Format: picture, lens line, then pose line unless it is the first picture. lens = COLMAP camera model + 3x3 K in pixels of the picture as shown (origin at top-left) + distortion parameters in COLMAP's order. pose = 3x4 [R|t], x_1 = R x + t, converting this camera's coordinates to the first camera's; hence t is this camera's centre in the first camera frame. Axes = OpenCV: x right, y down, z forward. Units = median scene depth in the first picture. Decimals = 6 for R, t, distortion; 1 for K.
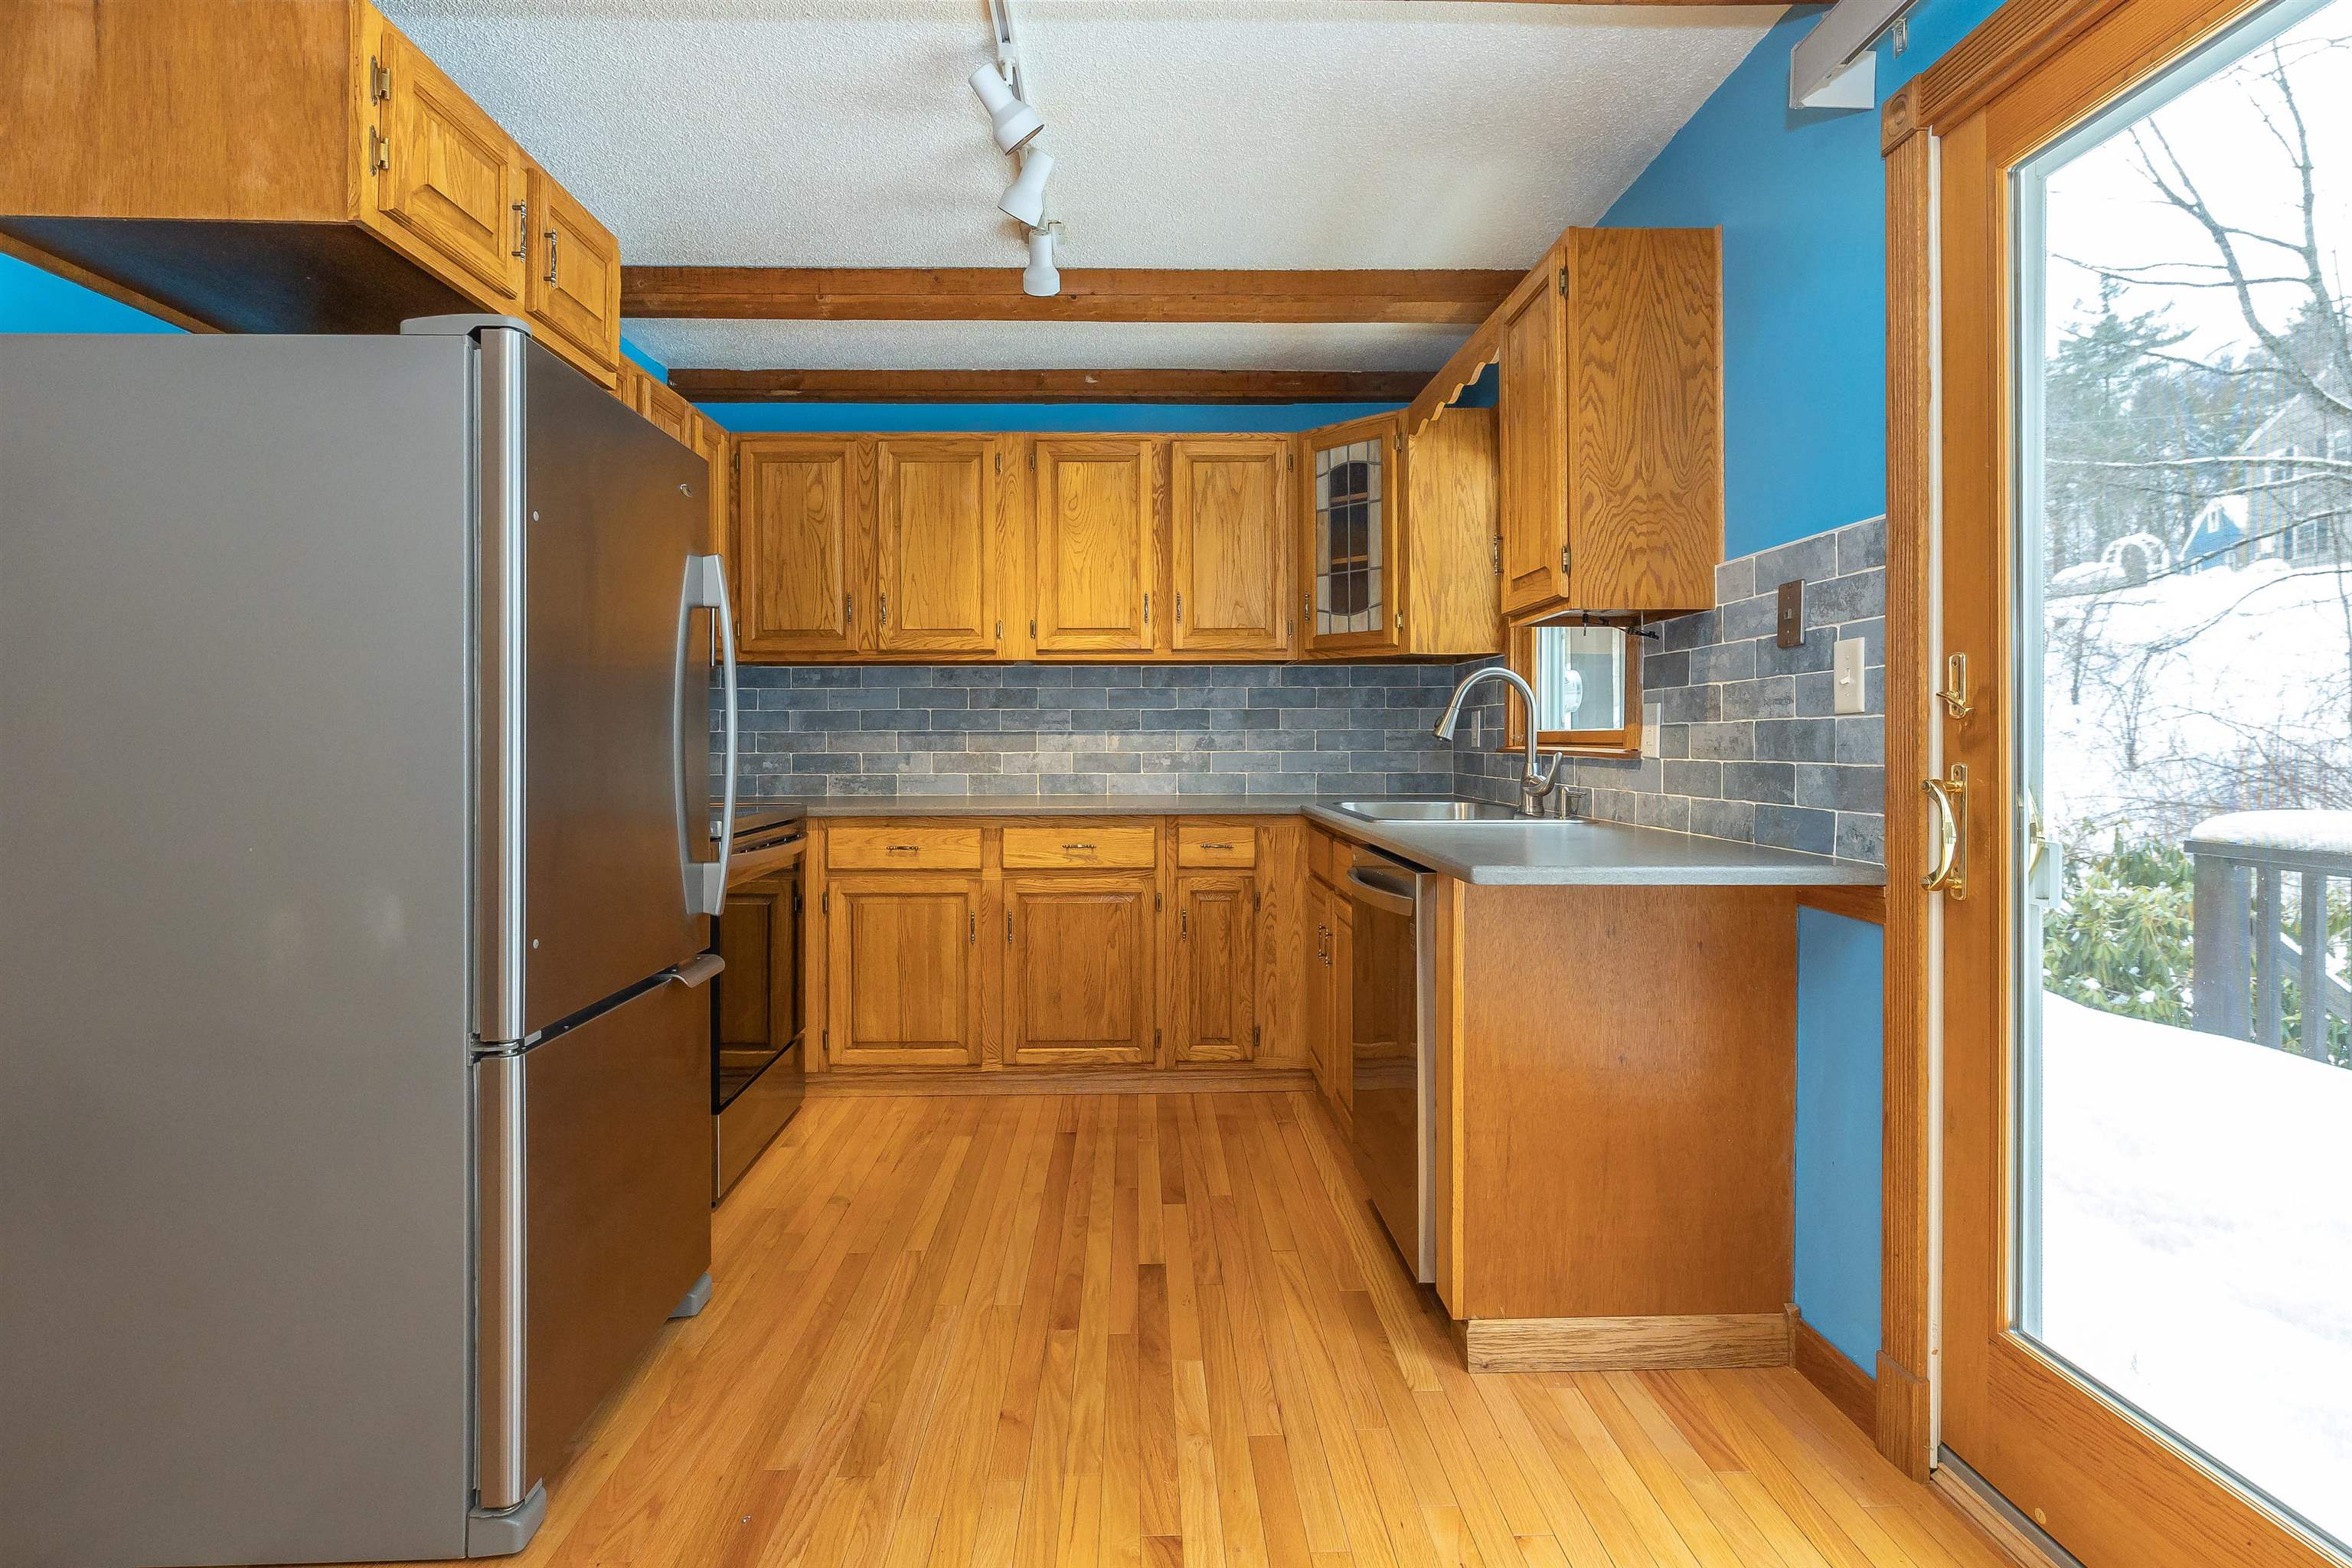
lens RADIAL K [[1155.1, 0, 1170.9], [0, 1155.1, 692.0], [0, 0, 1]] dist [-0.001312, 0.000351]
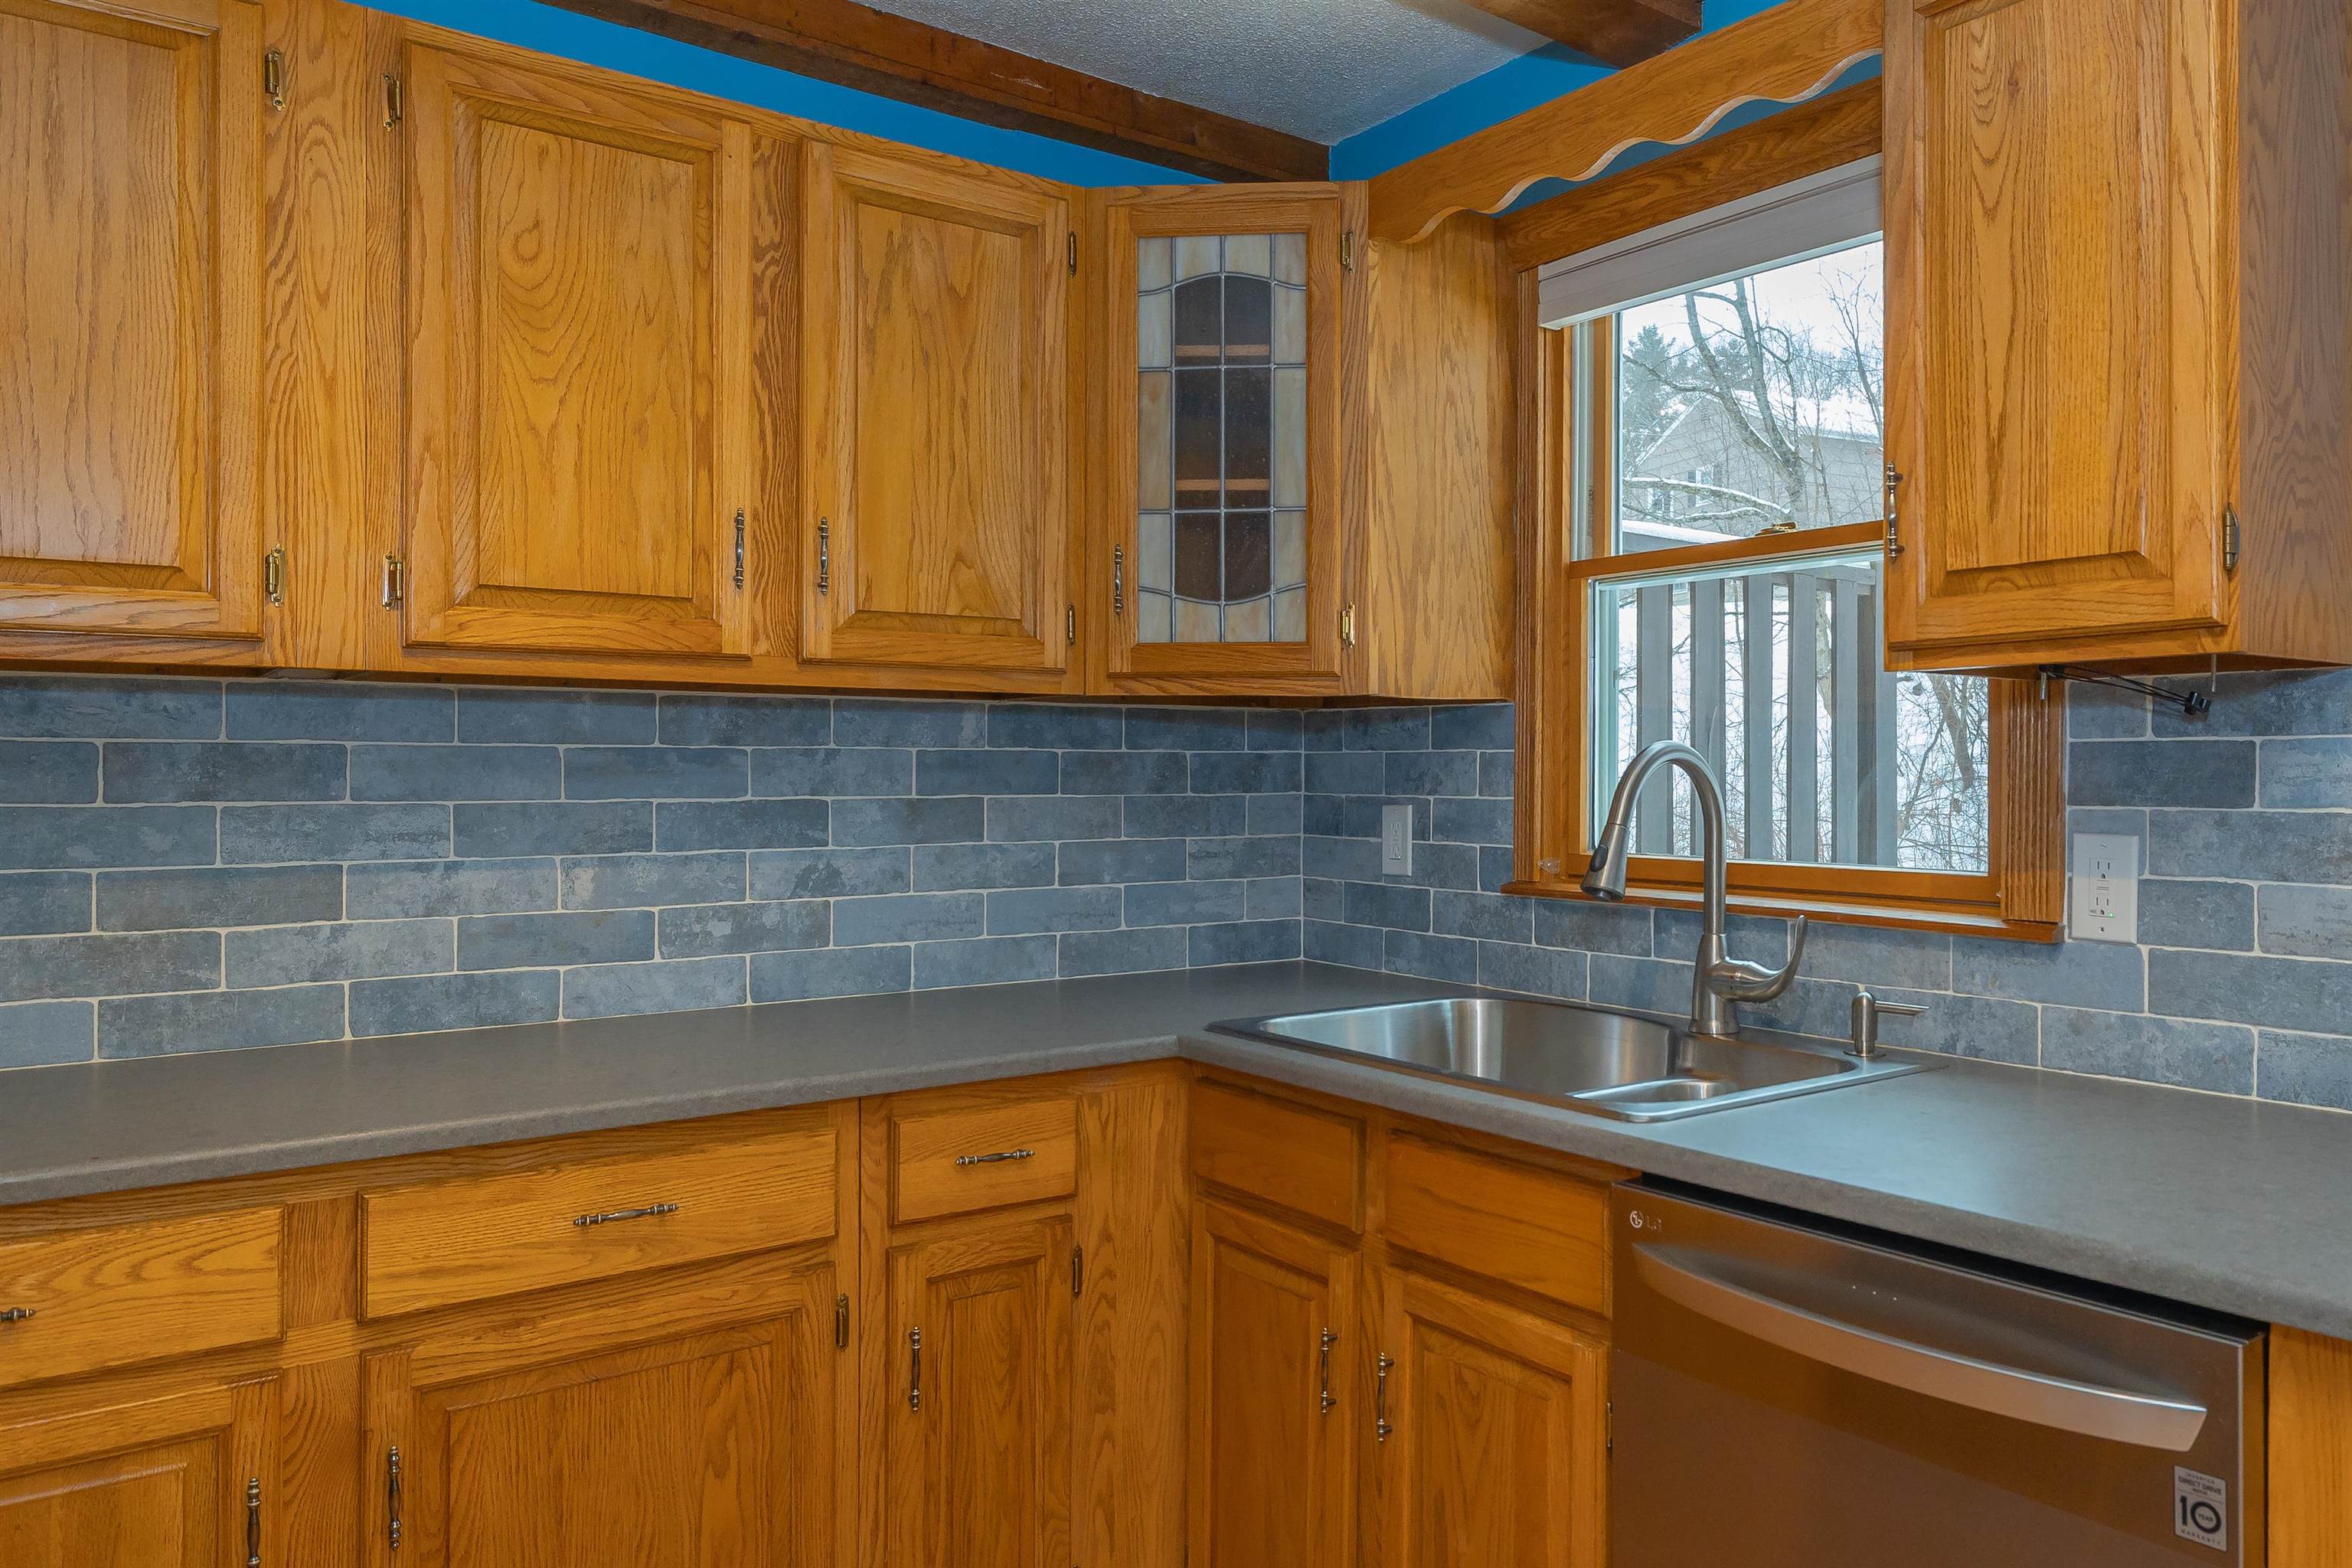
lens RADIAL K [[1657.9, 0, 1475.3], [0, 1657.9, 748.1], [0, 0, 1]] dist [0.000495, 0.000081]
pose [[0.780343, 0.013835, 0.625198, -0.195782], [-0.028766, 0.999491, 0.013787, -0.022866], [-0.624690, -0.028743, 0.780344, 0.450703]]
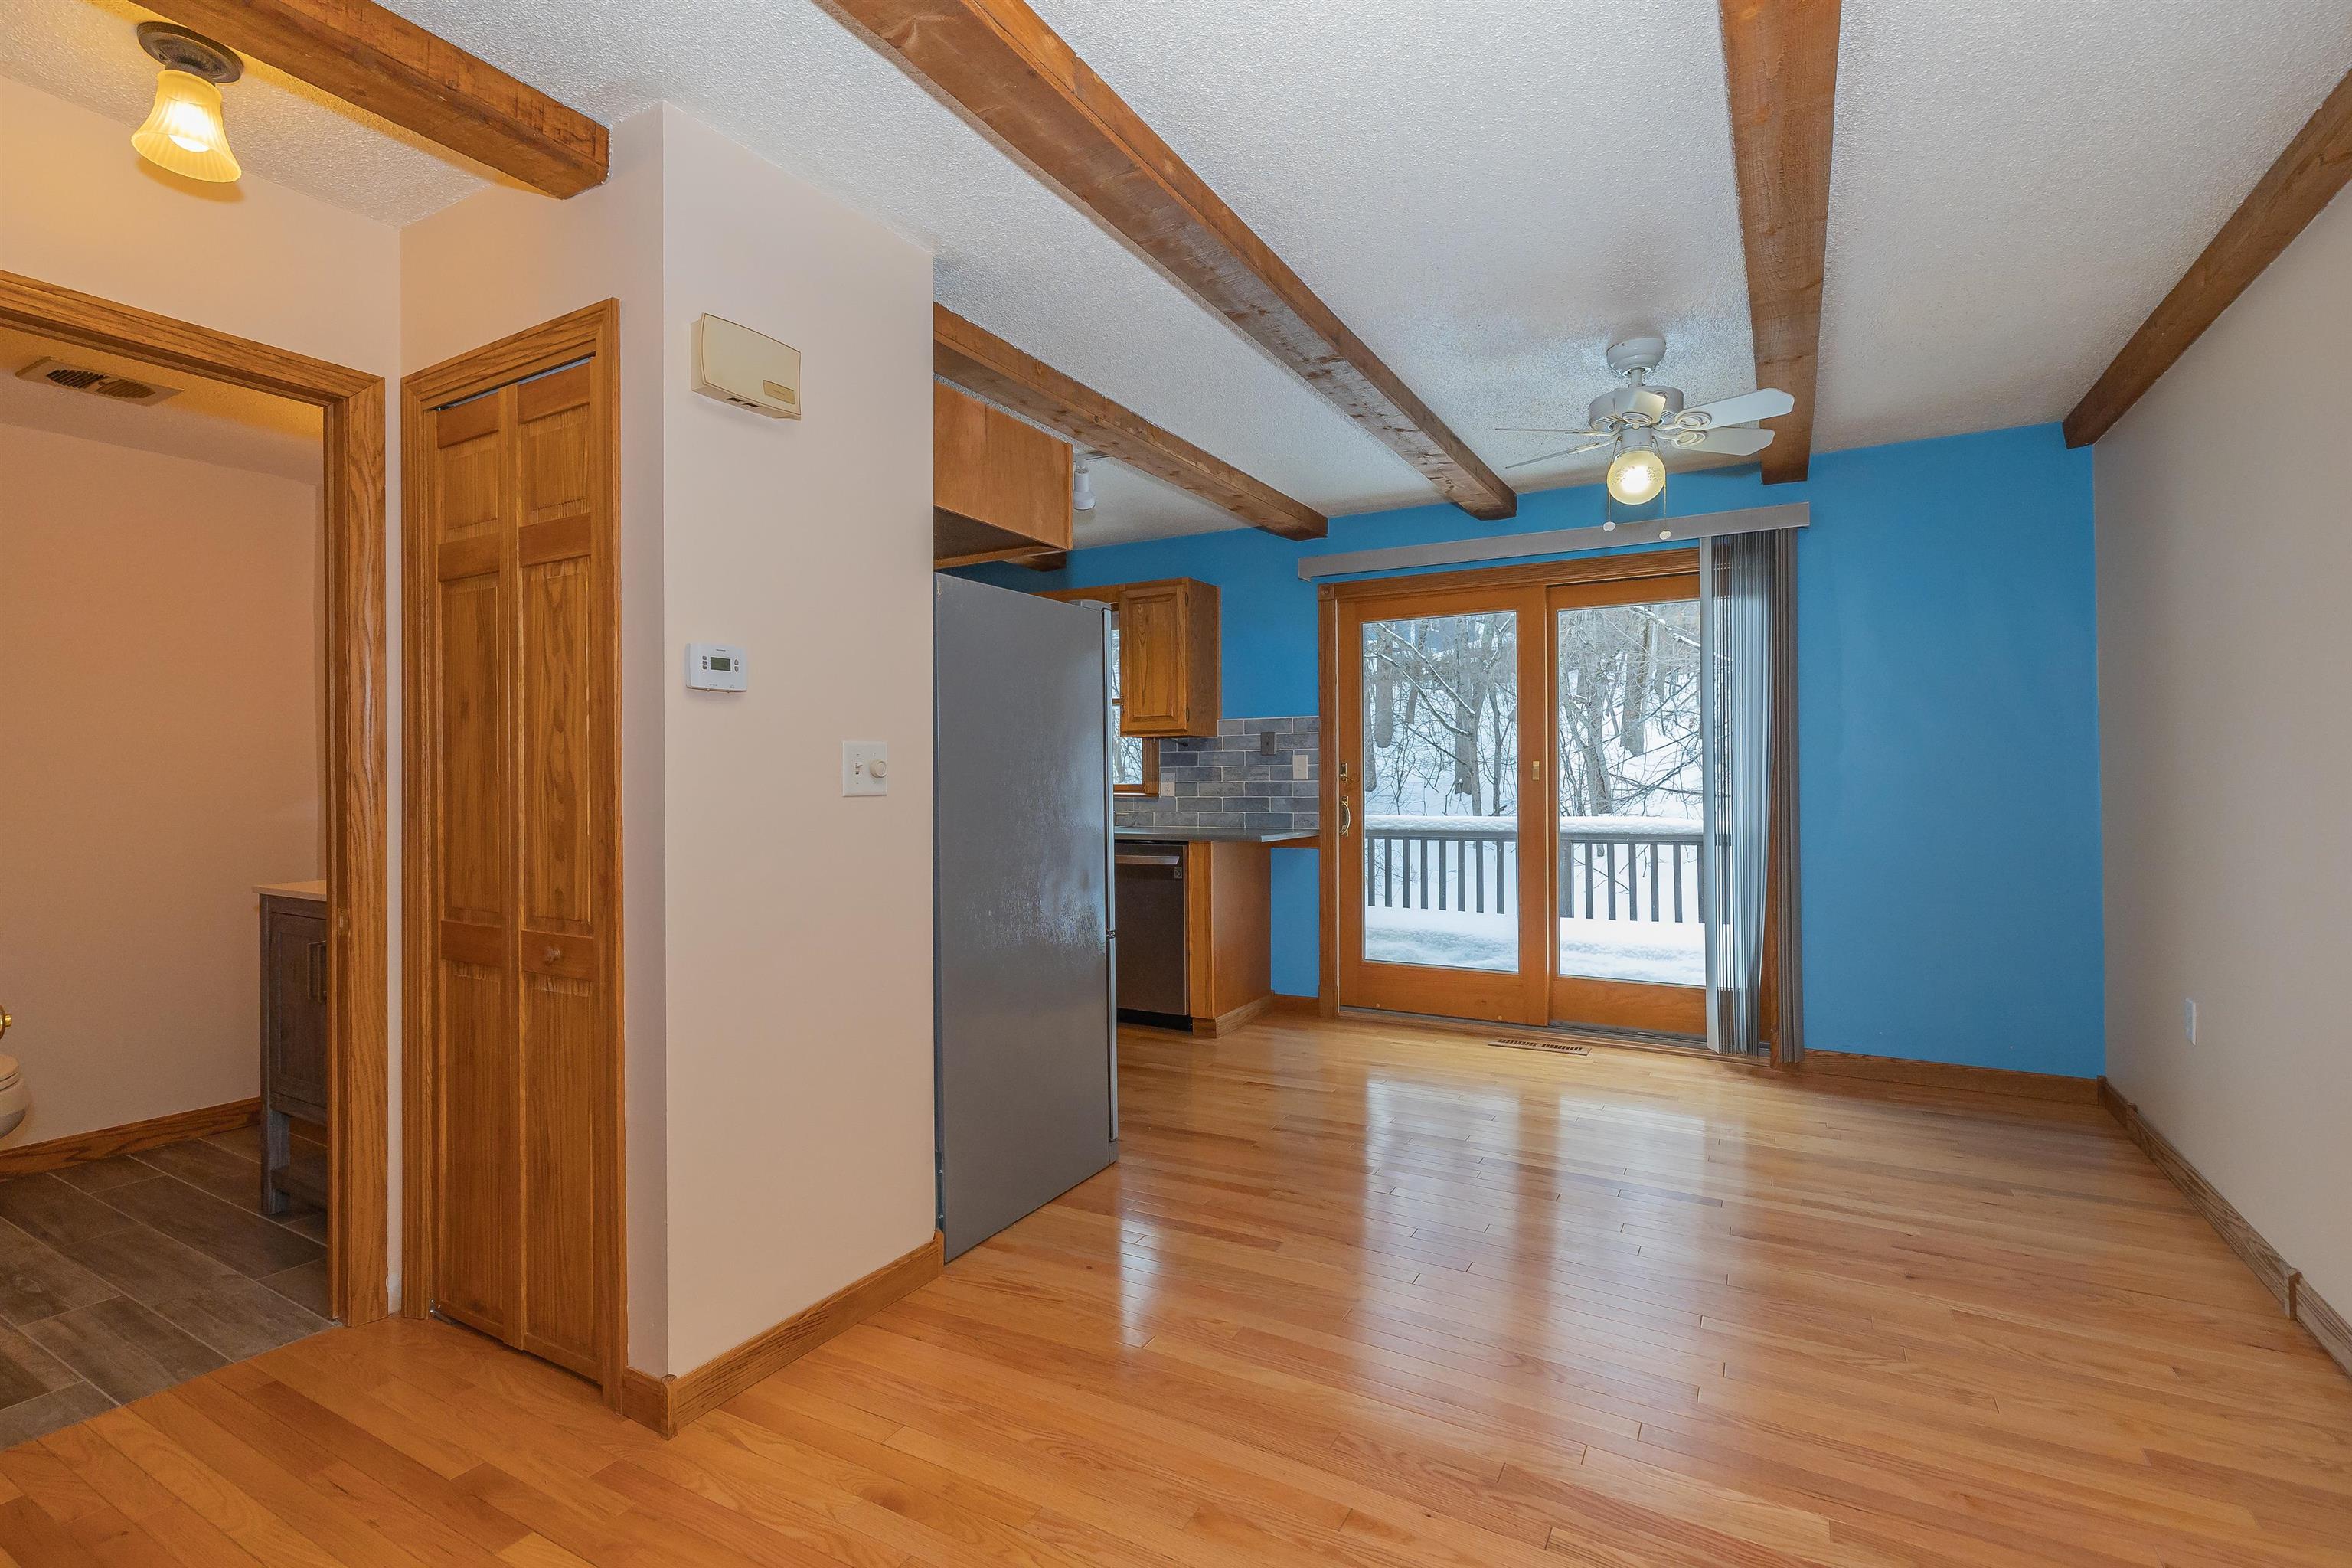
lens RADIAL K [[1104.0, 0, 1099.1], [0, 1104.0, 752.0], [0, 0, 1]] dist [0.001187, 0.000913]
pose [[0.544756, 0.013968, 0.838478, -1.129716], [-0.028202, 0.999601, 0.001671, -0.023824], [-0.838120, -0.024557, 0.544933, -0.063318]]
